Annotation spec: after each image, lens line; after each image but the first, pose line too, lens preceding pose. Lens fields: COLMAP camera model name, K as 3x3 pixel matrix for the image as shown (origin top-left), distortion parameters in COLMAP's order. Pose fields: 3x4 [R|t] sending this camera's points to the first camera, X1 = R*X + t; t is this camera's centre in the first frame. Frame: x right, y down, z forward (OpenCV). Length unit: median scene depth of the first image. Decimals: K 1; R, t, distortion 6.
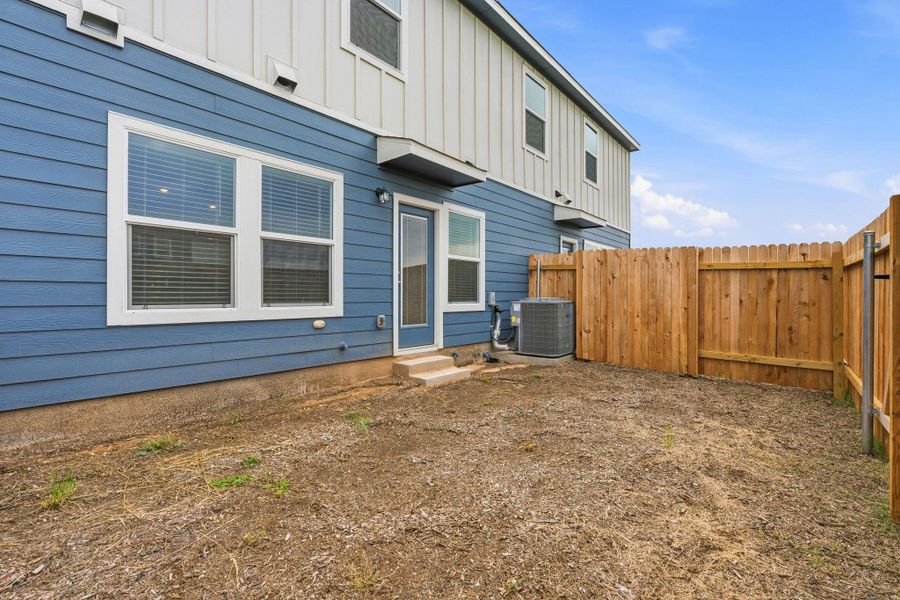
lens RADIAL K [[395.5, 0, 449.2], [0, 395.5, 295.3], [0, 0, 1]] dist [-0.015044, -0.000044]
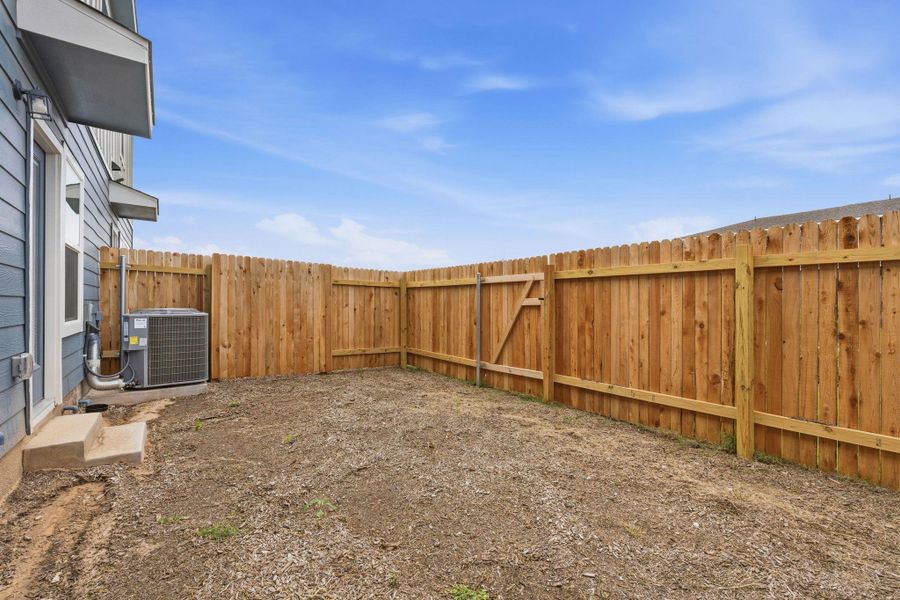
lens RADIAL K [[395.5, 0, 449.2], [0, 395.5, 295.3], [0, 0, 1]] dist [-0.015044, -0.000044]
pose [[0.225587, 0.014662, 0.974113, -0.451758], [-0.002030, 0.999892, -0.014579, -0.012532], [-0.974221, 0.001311, 0.225592, 0.352655]]
